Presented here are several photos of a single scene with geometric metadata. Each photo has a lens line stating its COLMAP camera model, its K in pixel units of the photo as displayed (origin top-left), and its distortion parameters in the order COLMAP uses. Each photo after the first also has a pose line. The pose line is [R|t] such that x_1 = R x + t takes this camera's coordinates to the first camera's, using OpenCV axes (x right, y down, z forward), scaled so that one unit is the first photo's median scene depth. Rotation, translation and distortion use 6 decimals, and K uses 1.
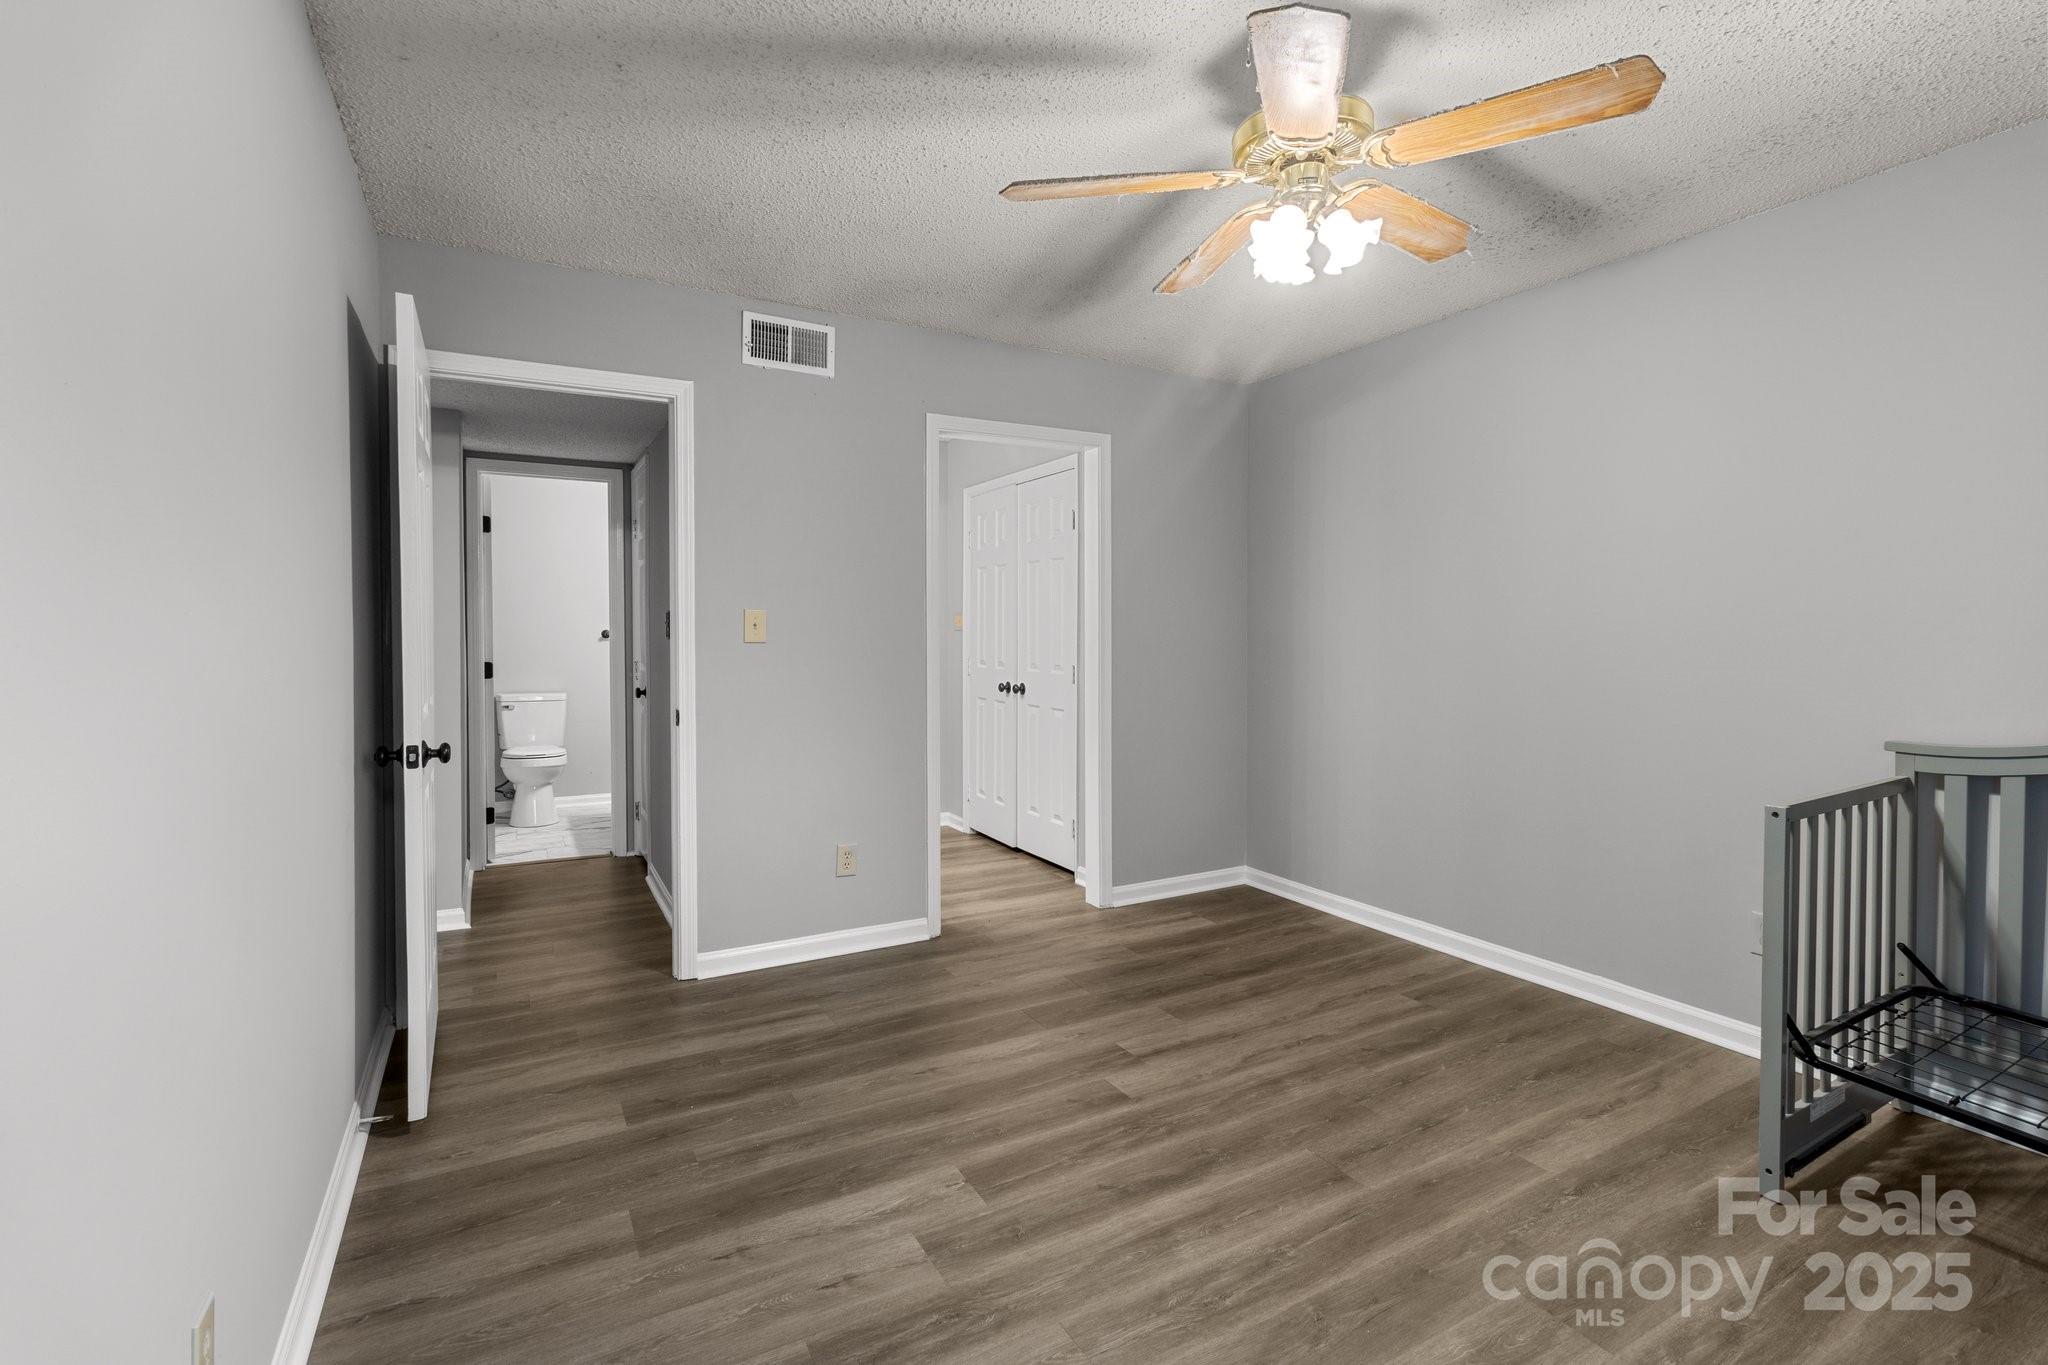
lens RADIAL K [[959.1, 0, 1083.5], [0, 959.1, 644.7], [0, 0, 1]] dist [0.004461, -0.000780]
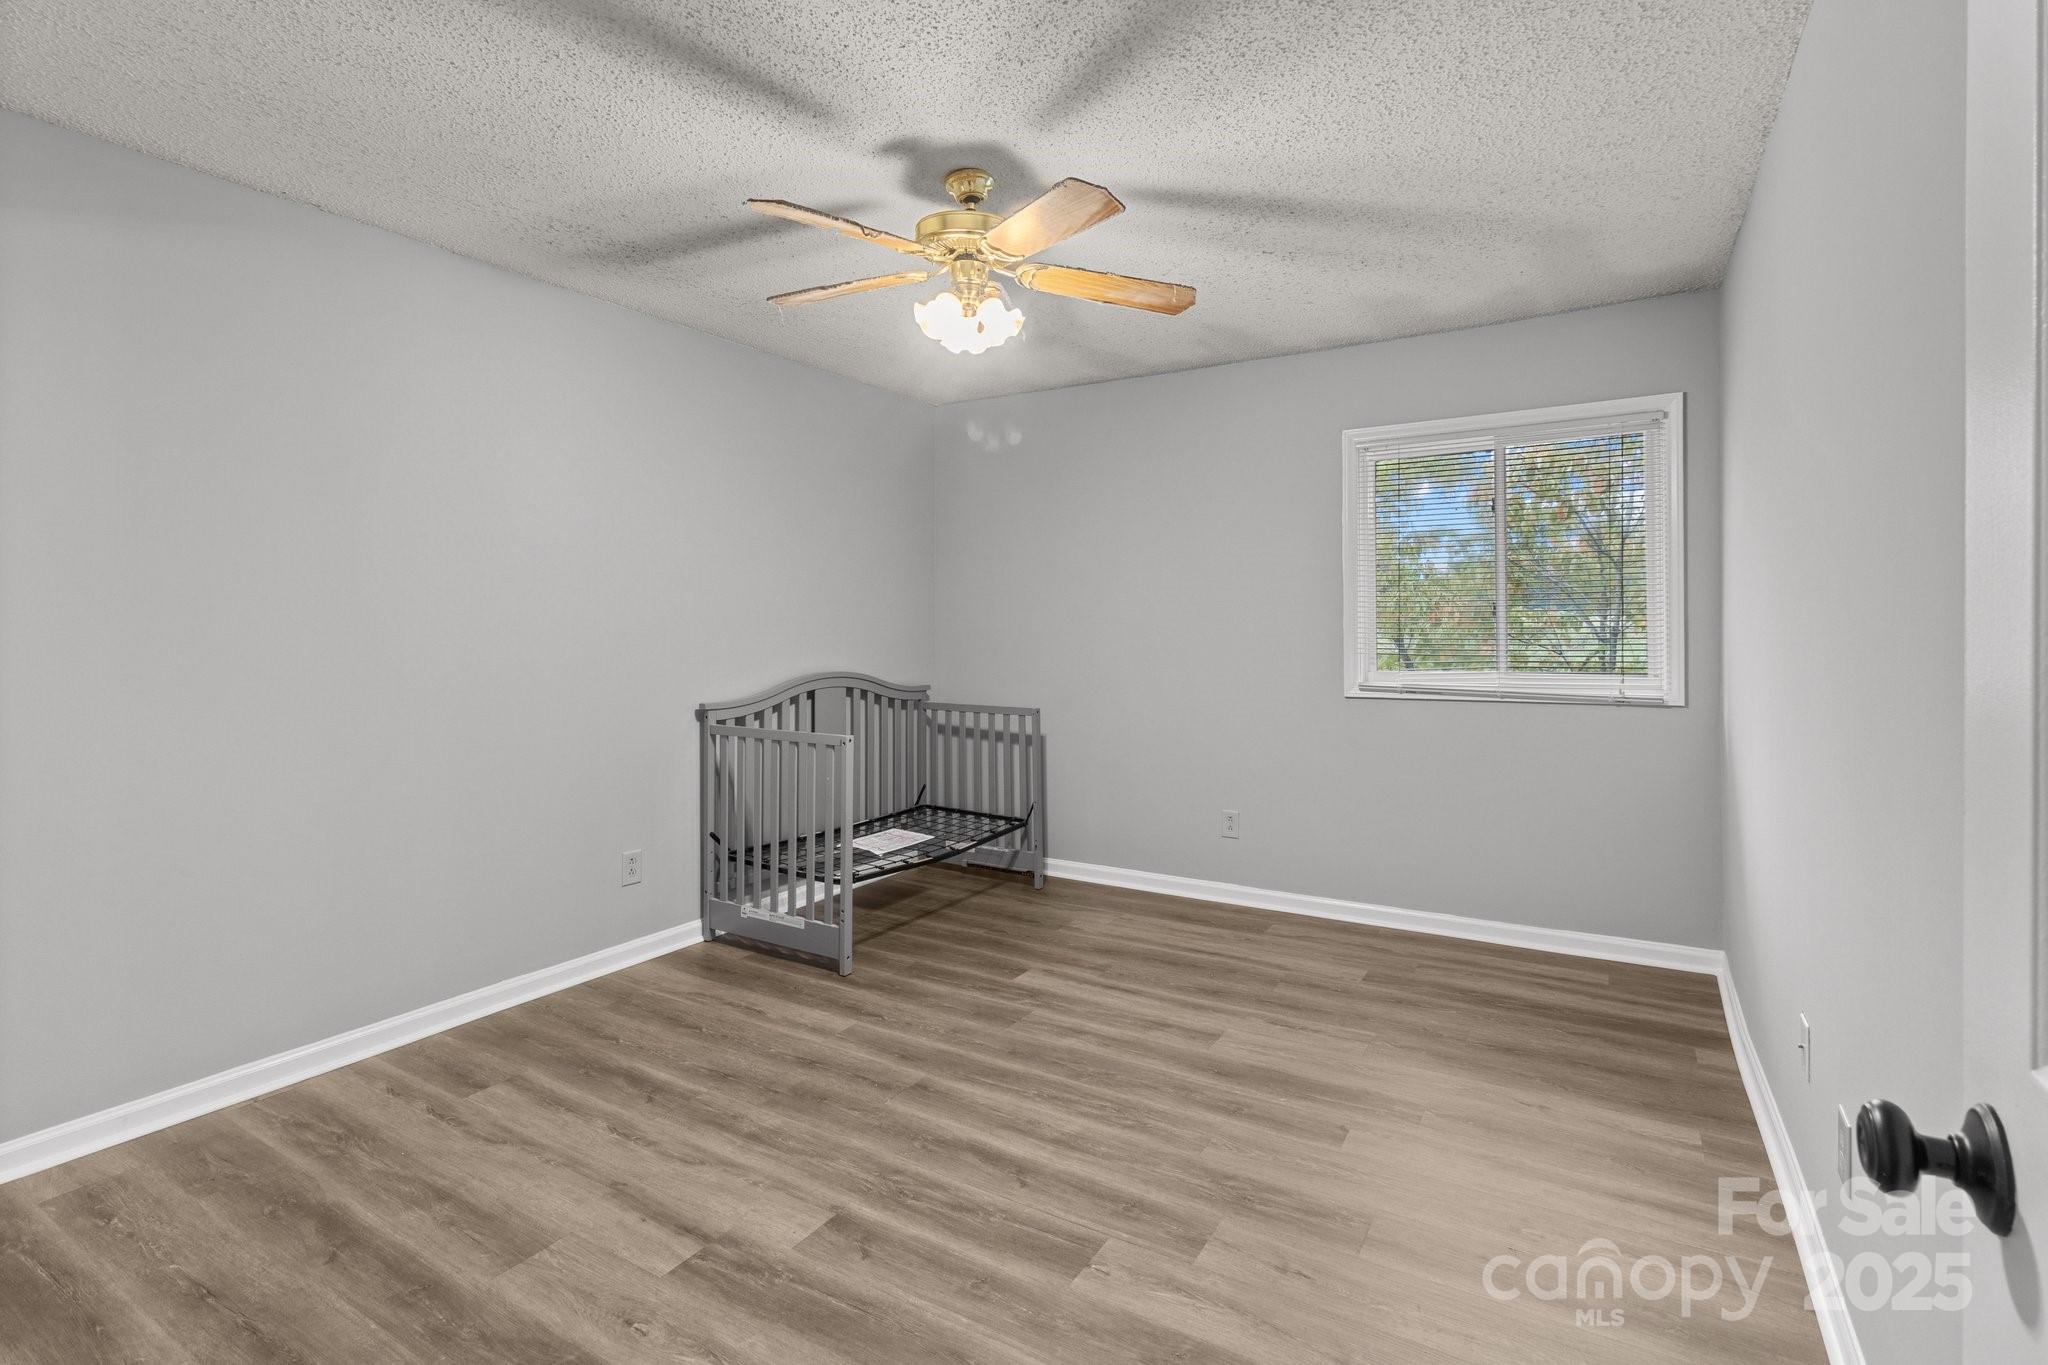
lens RADIAL K [[959.1, 0, 1010.0], [0, 959.1, 635.8], [0, 0, 1]] dist [0.004461, -0.000780]
pose [[-0.449914, -0.002411, 0.893069, -0.737318], [0.013937, 0.999856, 0.009720, -0.017260], [-0.892963, 0.016820, -0.449816, 1.231151]]
